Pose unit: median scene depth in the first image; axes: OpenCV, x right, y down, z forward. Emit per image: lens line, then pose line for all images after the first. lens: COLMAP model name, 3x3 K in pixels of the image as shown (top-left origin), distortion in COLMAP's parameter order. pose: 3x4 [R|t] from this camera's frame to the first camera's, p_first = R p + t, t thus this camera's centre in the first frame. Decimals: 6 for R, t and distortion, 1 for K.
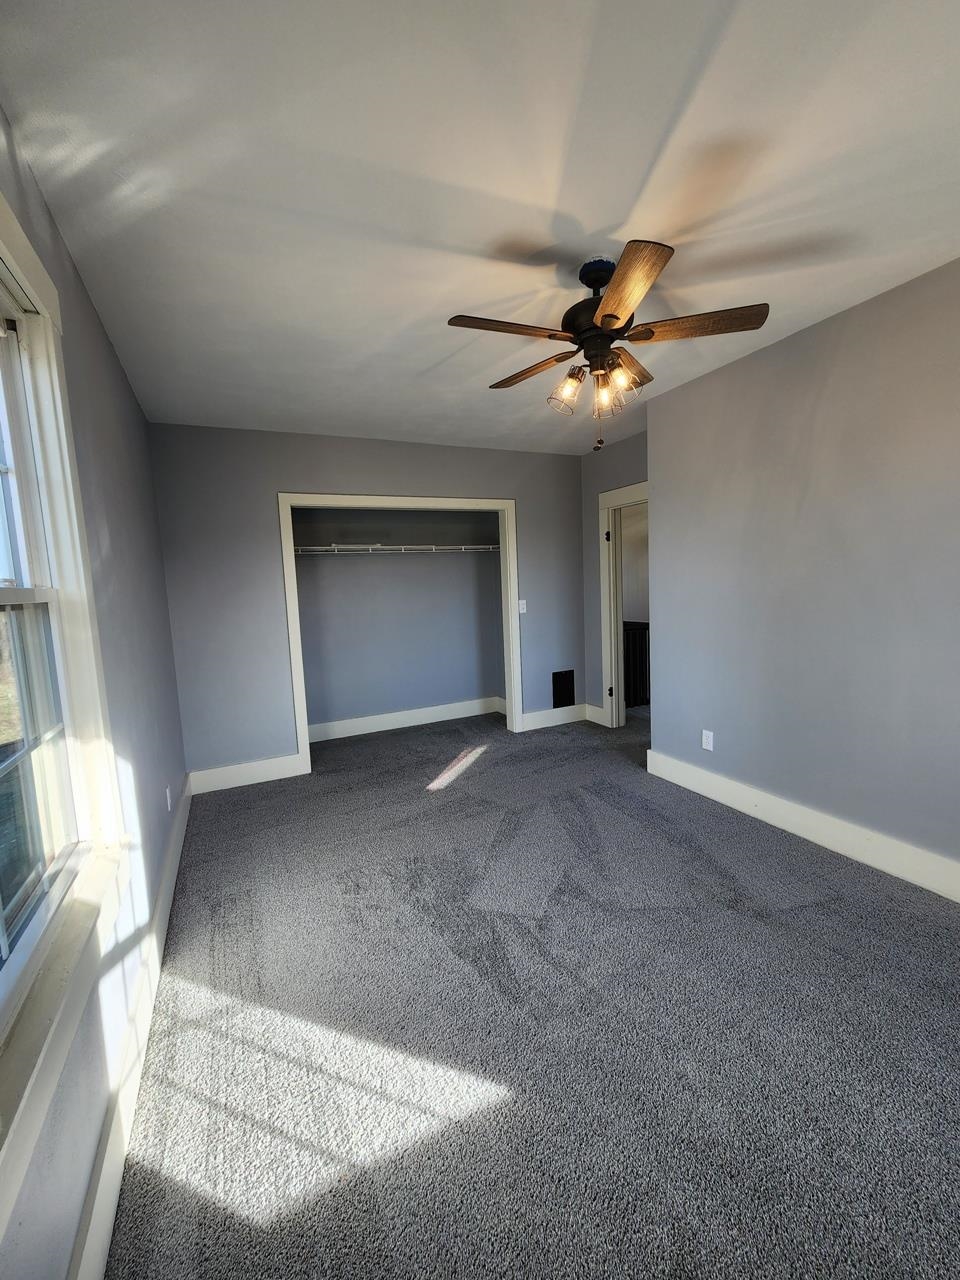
lens RADIAL K [[524.8, 0, 479.0], [0, 524.8, 643.1], [0, 0, 1]] dist [-0.000638, 0.000710]
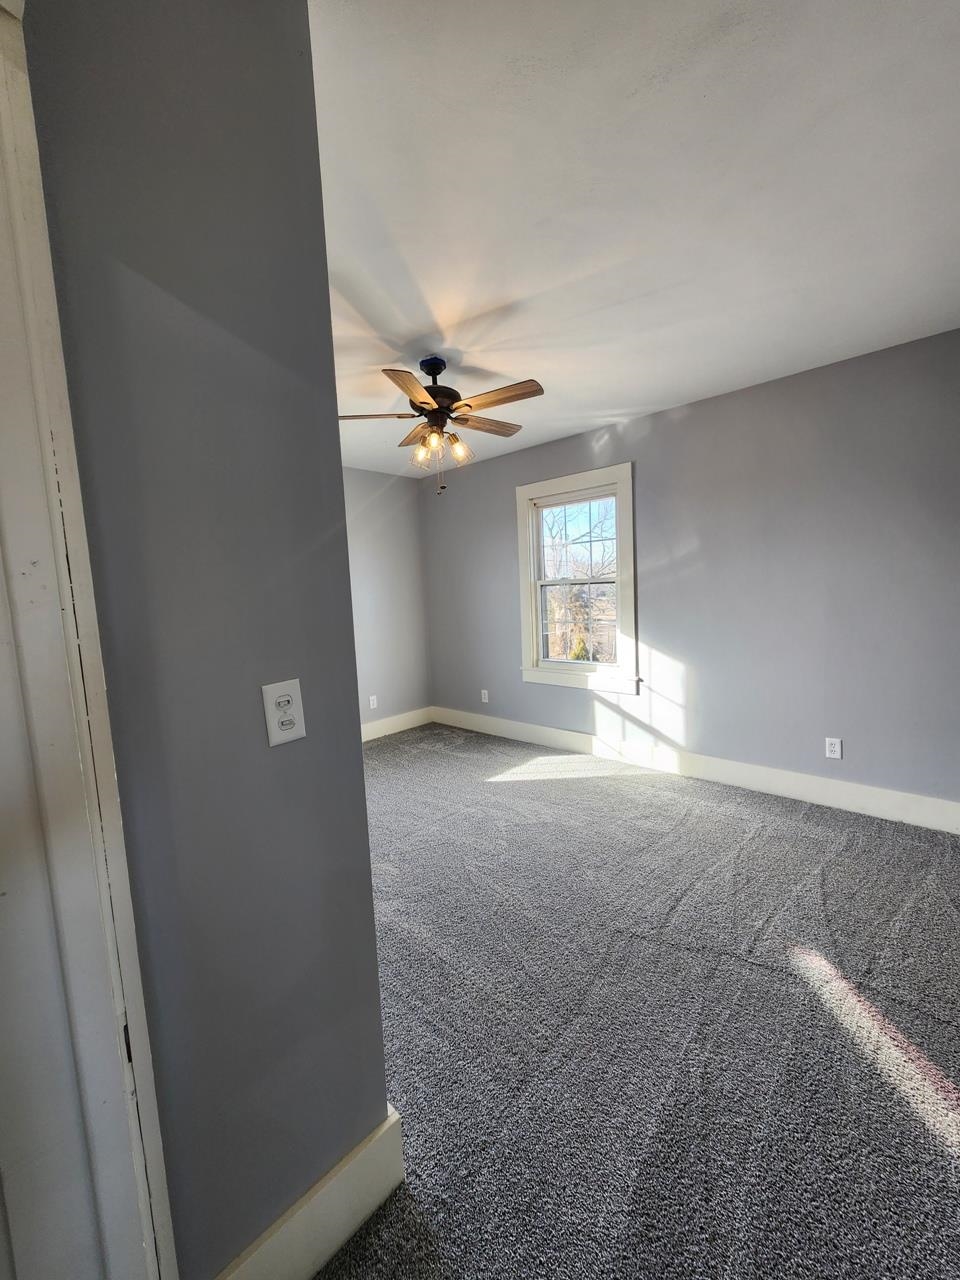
lens RADIAL K [[524.8, 0, 482.6], [0, 524.8, 643.9], [0, 0, 1]] dist [-0.000638, 0.000710]
pose [[-0.929886, 0.122354, -0.346902, 0.368519], [0.045438, 0.974044, 0.221753, -0.162636], [0.365030, 0.190442, -0.911309, 1.342408]]
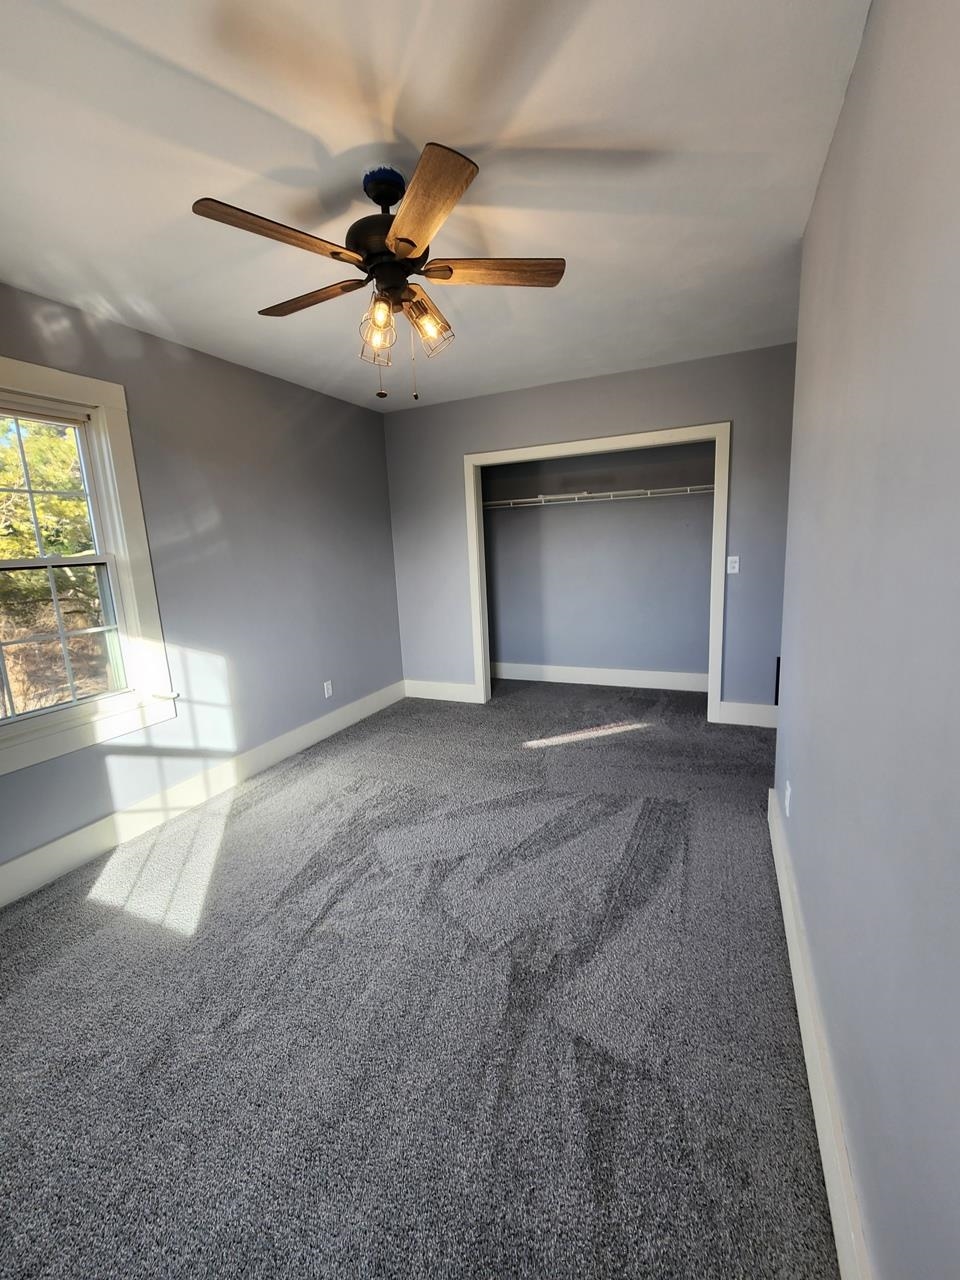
lens RADIAL K [[524.8, 0, 476.9], [0, 524.8, 639.3], [0, 0, 1]] dist [-0.000638, 0.000710]
pose [[0.643638, 0.152665, -0.749949, 0.591473], [-0.067987, 0.987434, 0.142660, -0.062450], [0.762304, -0.040835, 0.645929, 0.294234]]
